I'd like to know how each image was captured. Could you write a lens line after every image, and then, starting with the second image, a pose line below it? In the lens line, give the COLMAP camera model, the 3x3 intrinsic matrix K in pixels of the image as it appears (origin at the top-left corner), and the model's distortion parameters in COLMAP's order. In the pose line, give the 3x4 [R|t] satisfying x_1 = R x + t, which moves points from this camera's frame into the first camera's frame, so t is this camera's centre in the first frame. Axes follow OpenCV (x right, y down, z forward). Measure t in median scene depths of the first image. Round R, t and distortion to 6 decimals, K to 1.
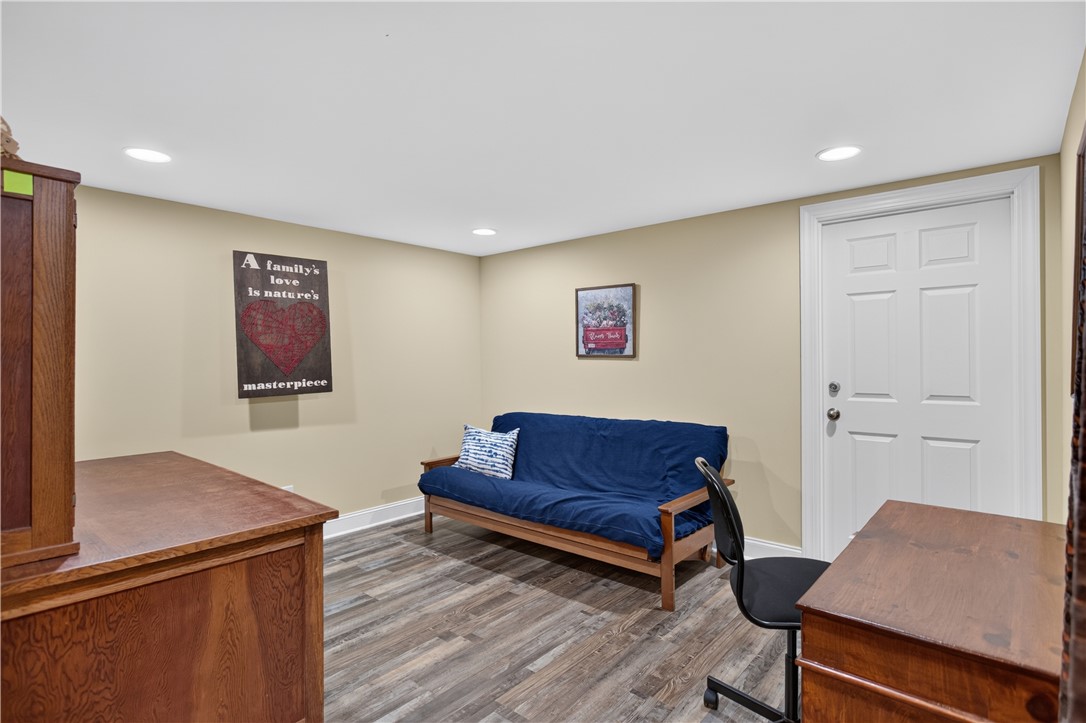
lens RADIAL K [[528.0, 0, 543.4], [0, 528.0, 359.1], [0, 0, 1]] dist [-0.014588, -0.000904]
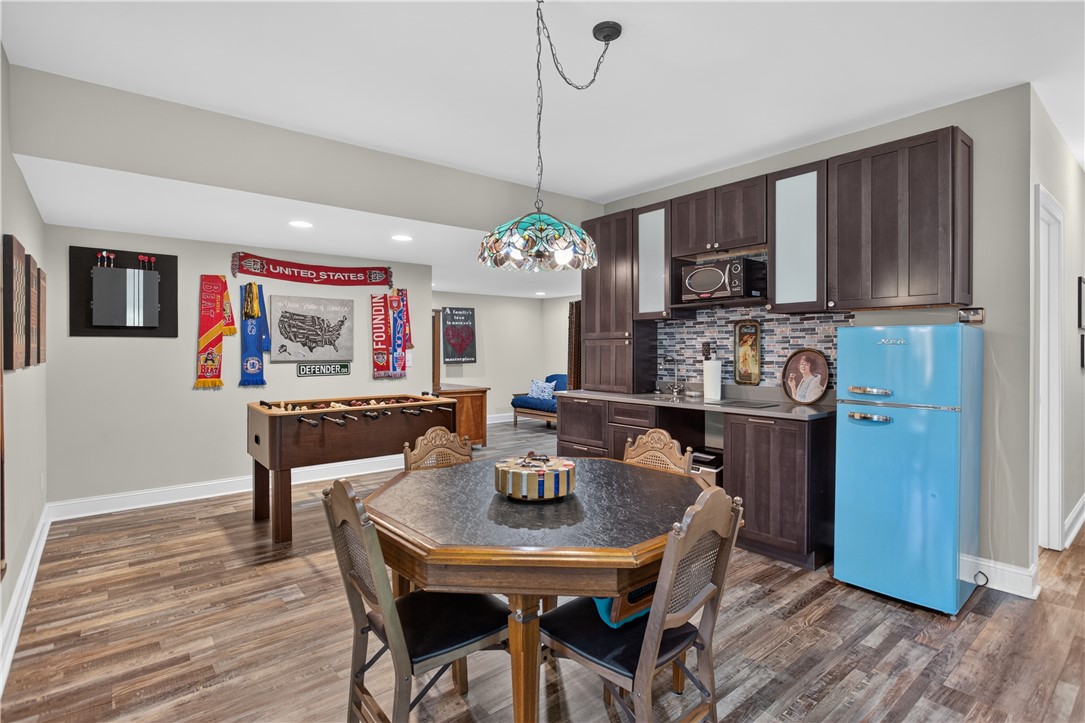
lens RADIAL K [[527.5, 0, 542.9], [0, 527.5, 359.1], [0, 0, 1]] dist [-0.014588, -0.000904]
pose [[0.984288, 0.007446, -0.176414, 0.324202], [-0.004442, 0.999838, 0.017415, 0.002768], [0.176516, -0.016358, 0.984162, -1.324488]]
